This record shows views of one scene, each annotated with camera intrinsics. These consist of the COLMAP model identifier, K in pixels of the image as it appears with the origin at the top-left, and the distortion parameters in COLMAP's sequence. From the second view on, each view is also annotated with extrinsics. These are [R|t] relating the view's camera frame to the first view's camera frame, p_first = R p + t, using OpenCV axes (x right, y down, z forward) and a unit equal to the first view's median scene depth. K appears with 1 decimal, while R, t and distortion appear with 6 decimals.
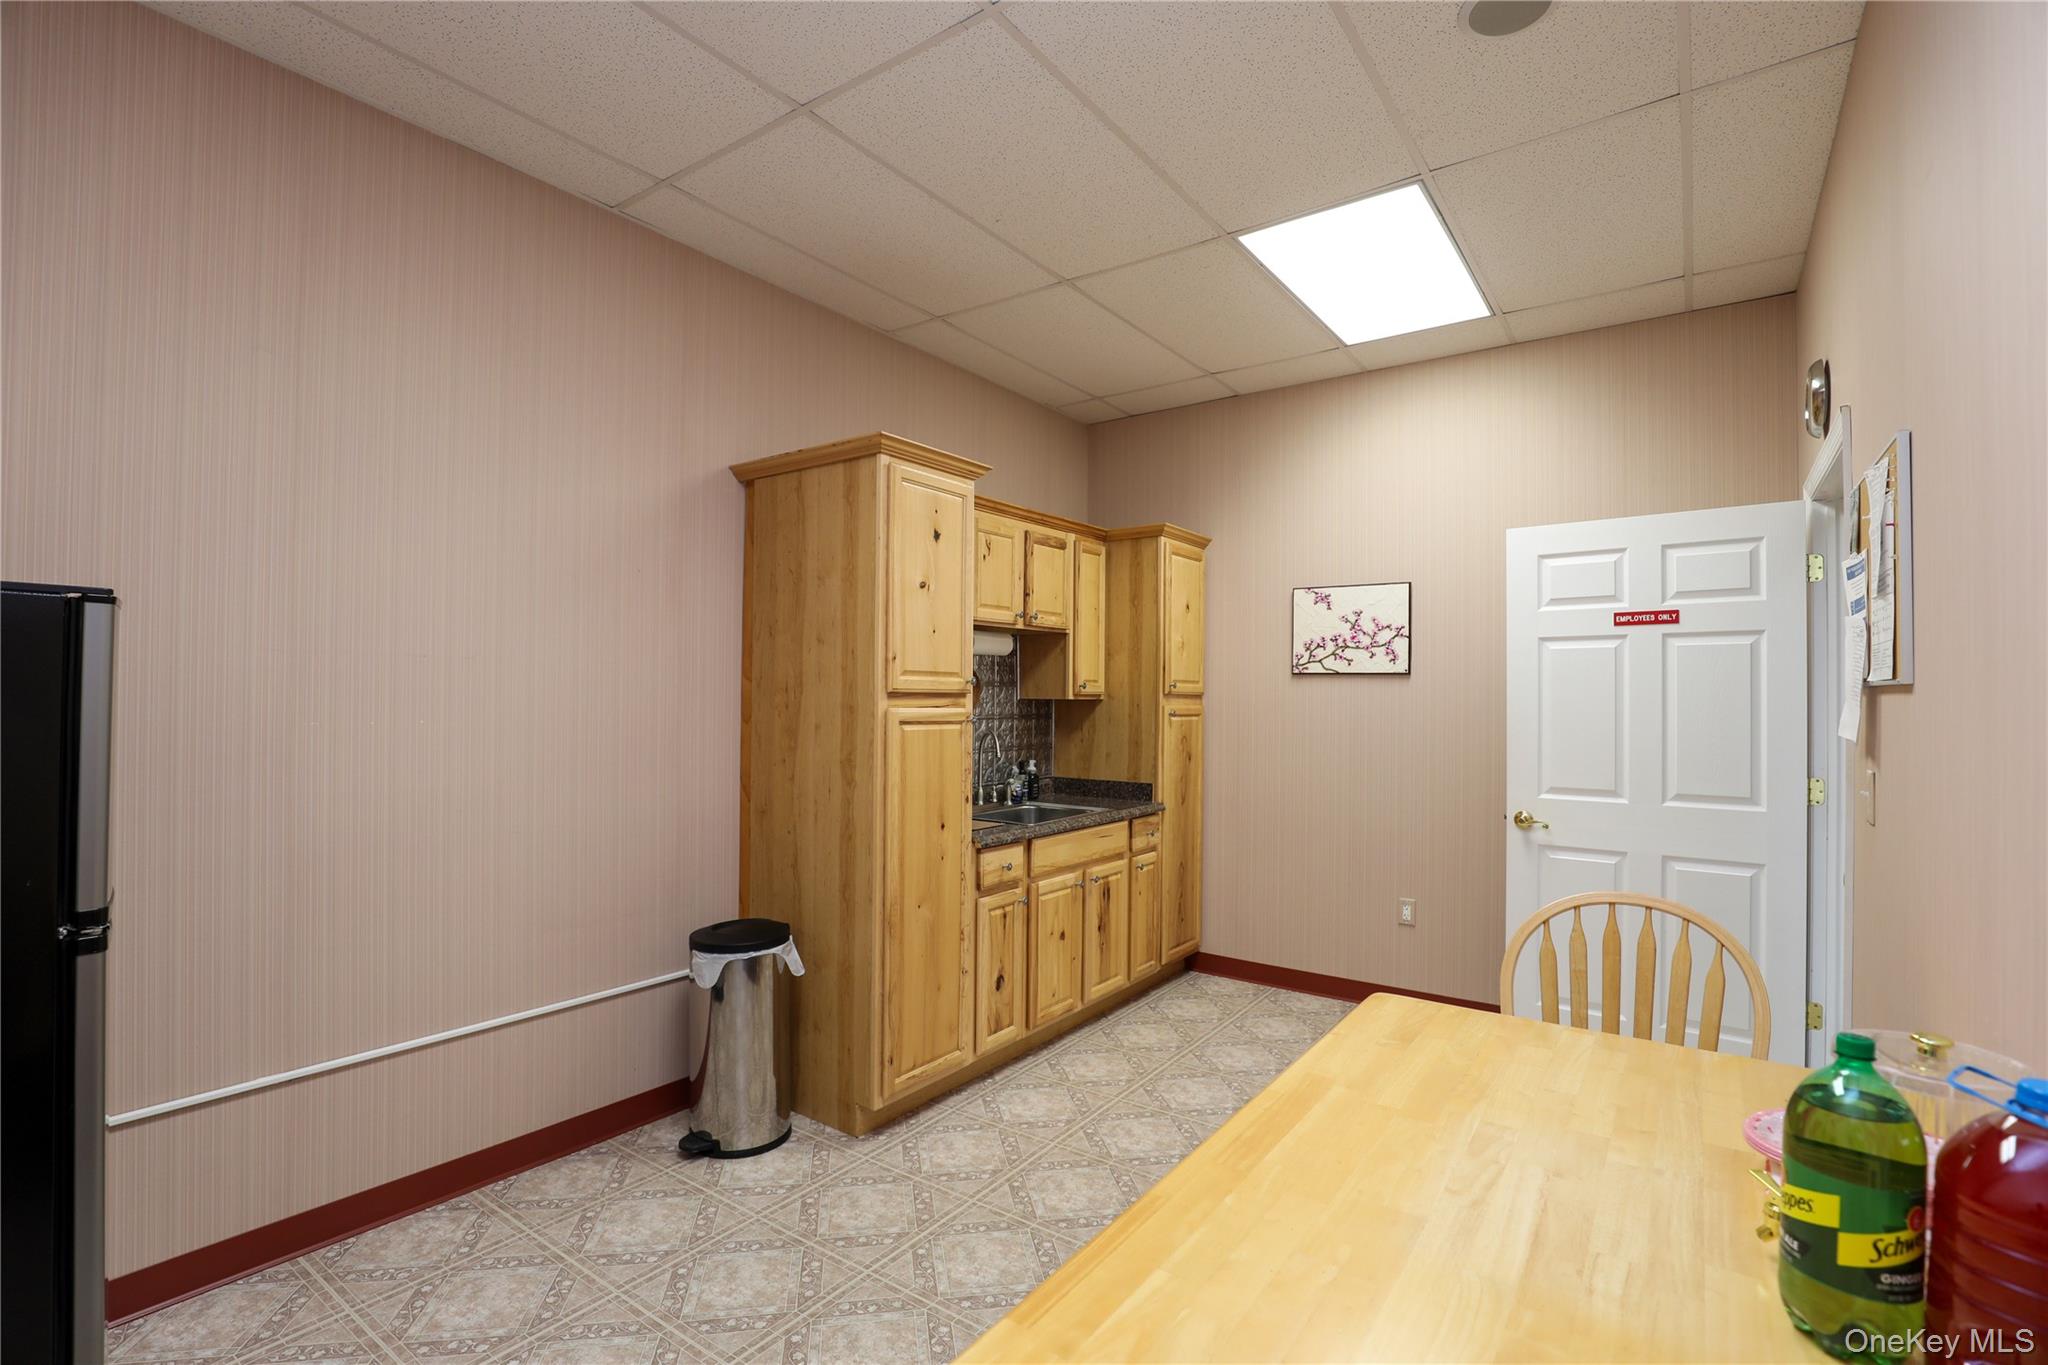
lens RADIAL K [[920.2, 0, 1012.6], [0, 920.2, 690.3], [0, 0, 1]] dist [-0.030403, 0.001215]
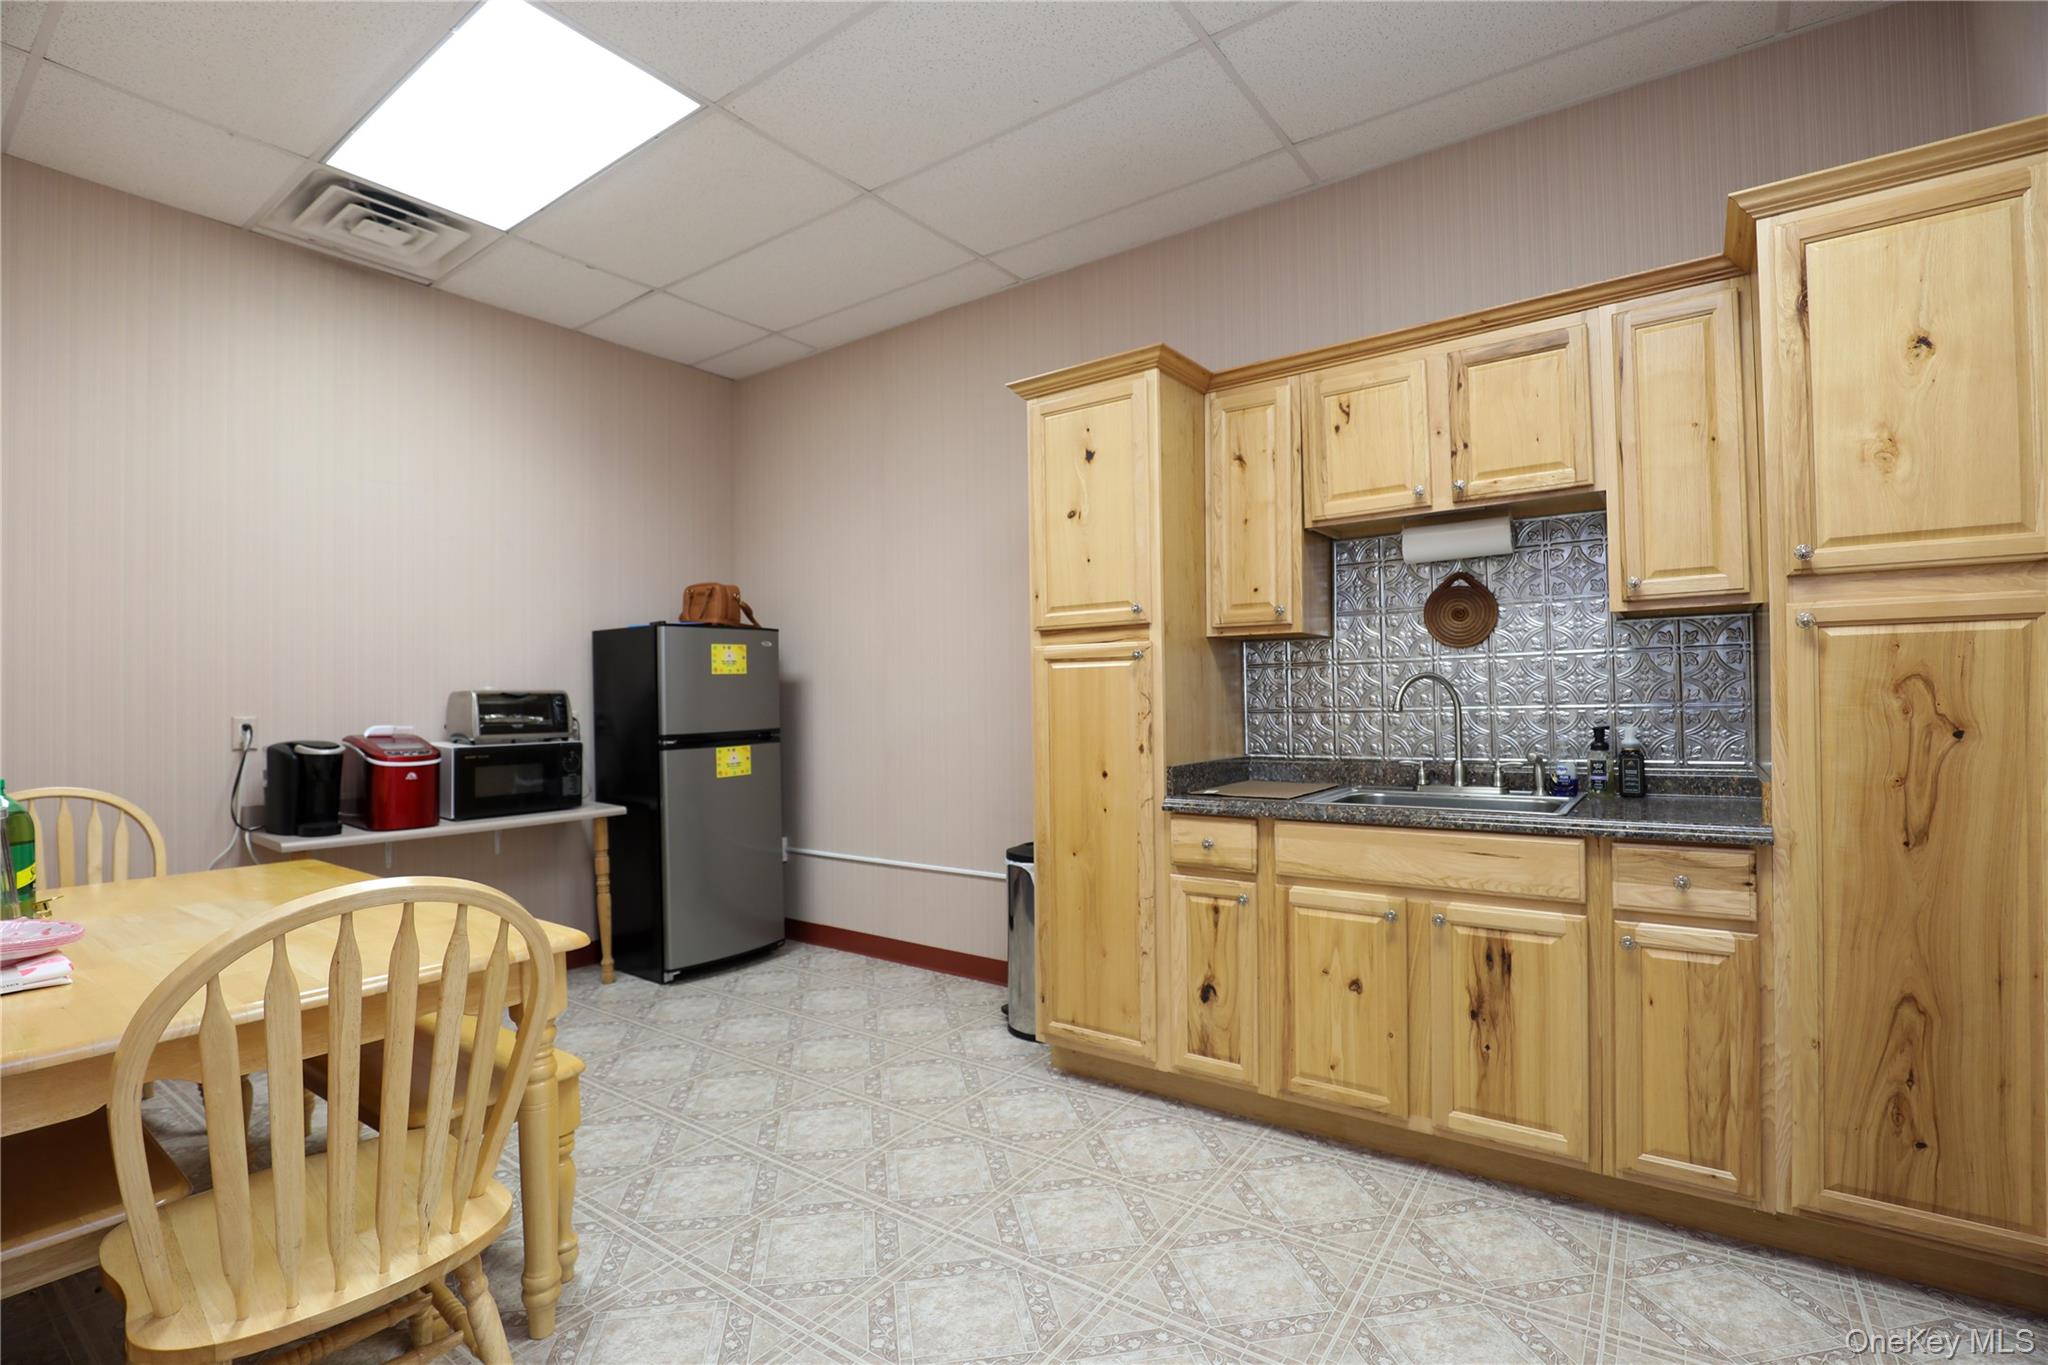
lens RADIAL K [[920.2, 0, 1012.6], [0, 920.2, 690.3], [0, 0, 1]] dist [-0.030403, 0.001215]
pose [[0.021288, -0.020266, -0.999568, 0.742185], [0.021439, 0.999574, -0.019810, 0.073694], [0.999543, -0.021008, 0.021713, 0.806877]]
